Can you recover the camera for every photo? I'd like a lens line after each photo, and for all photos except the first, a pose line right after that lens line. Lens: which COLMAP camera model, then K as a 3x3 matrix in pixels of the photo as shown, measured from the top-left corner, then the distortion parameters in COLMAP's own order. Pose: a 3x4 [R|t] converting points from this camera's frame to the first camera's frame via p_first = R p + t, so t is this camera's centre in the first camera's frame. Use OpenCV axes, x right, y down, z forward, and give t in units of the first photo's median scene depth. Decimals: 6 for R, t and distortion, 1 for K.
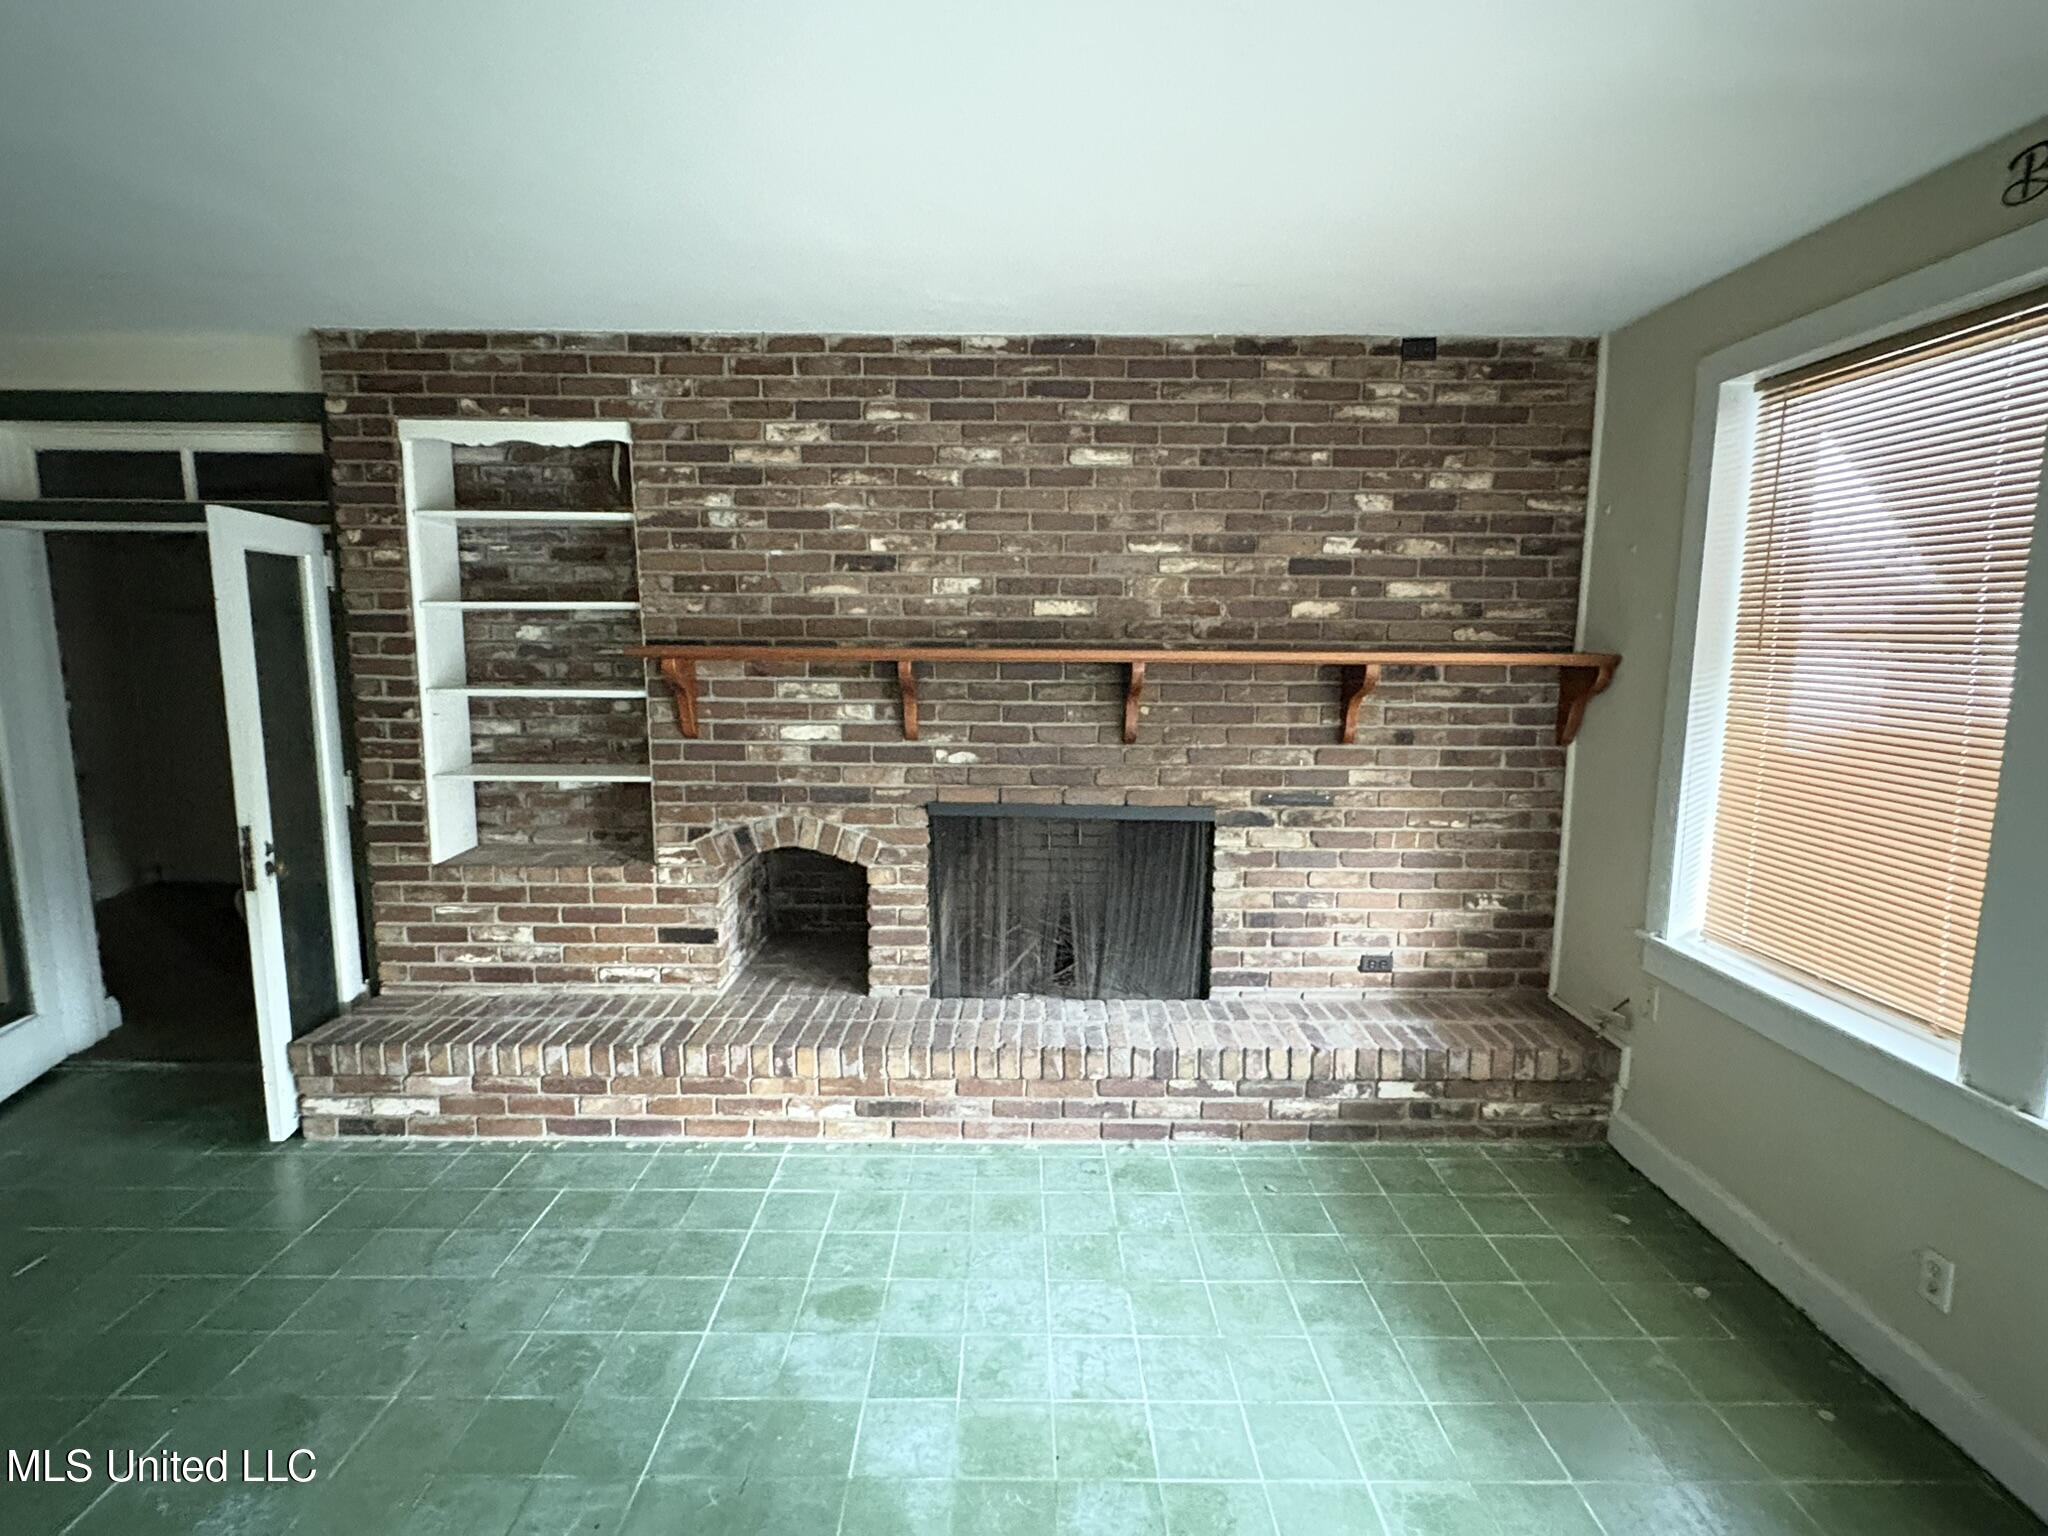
lens RADIAL K [[1006.2, 0, 1020.1], [0, 1006.2, 767.1], [0, 0, 1]] dist [-0.000484, -0.000351]
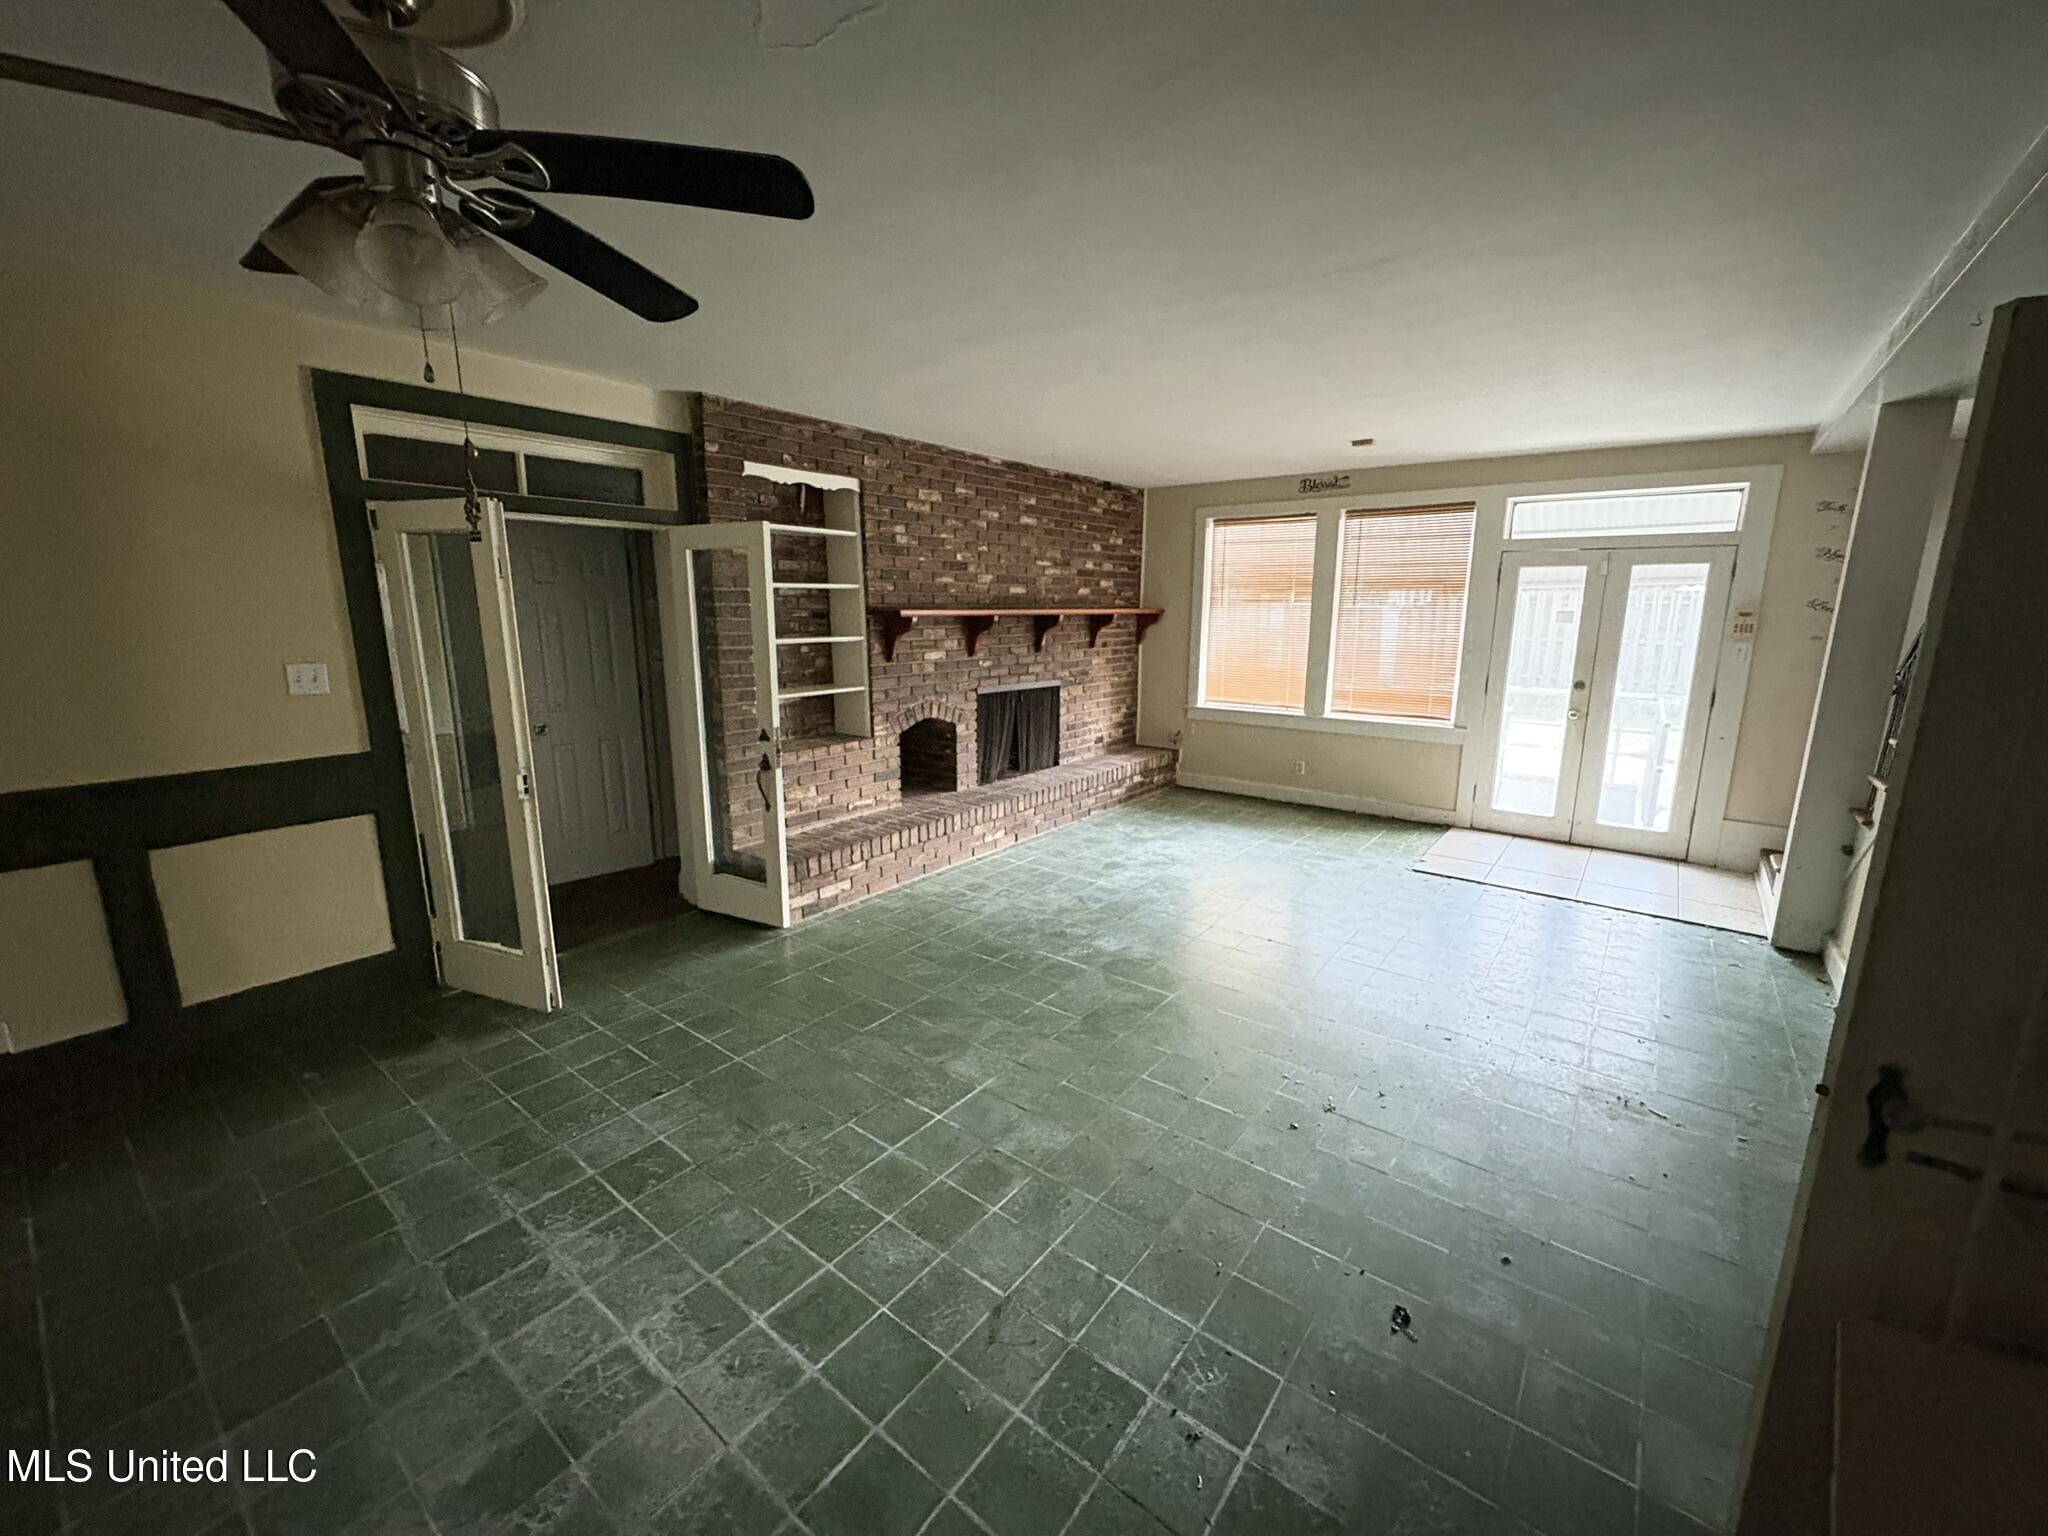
lens RADIAL K [[815.2, 0, 1026.9], [0, 815.2, 768.6], [0, 0, 1]] dist [0.000970, -0.000261]
pose [[0.616935, -0.160560, 0.770462, -1.355938], [0.110161, 0.986948, 0.117464, 0.015268], [-0.779266, 0.012408, 0.626571, -0.097124]]
